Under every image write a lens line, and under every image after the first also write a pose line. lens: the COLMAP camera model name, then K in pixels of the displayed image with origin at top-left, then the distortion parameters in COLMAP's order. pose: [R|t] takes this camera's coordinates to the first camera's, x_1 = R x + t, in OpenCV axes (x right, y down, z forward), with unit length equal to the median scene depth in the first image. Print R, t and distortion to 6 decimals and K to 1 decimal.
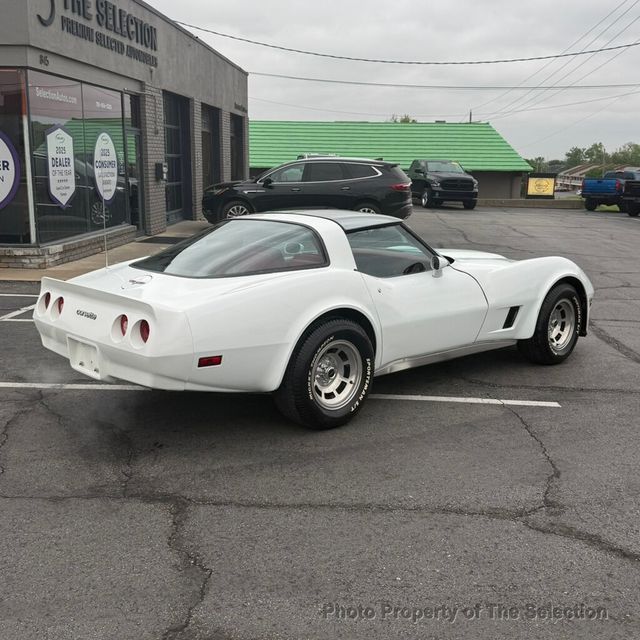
lens RADIAL K [[766.6, 0, 326.7], [0, 766.6, 321.6], [0, 0, 1]] dist [0.190262, -0.411657]
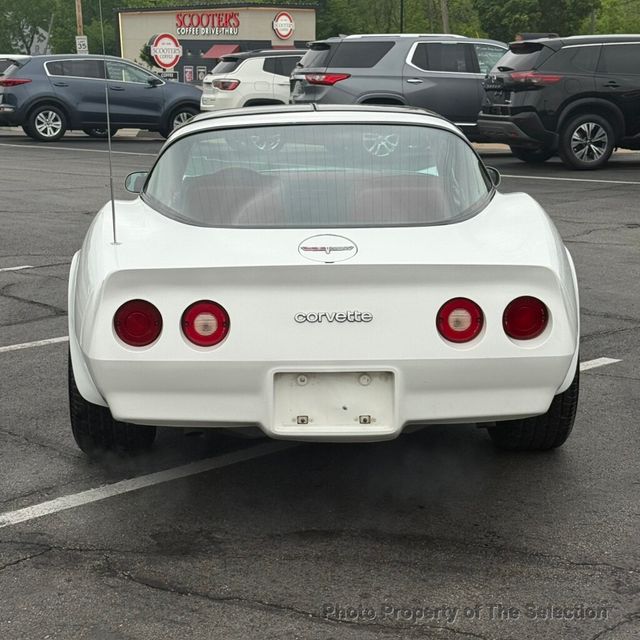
lens RADIAL K [[1372.6, 0, 320.0], [0, 1372.6, 320.0], [0, 0, 1]] dist [0.062698, 0.459535]
pose [[0.661136, -0.158357, 0.733364, -0.724796], [0.158620, 0.984879, 0.069670, -0.056767], [-0.733307, 0.070265, 0.676257, 0.311497]]
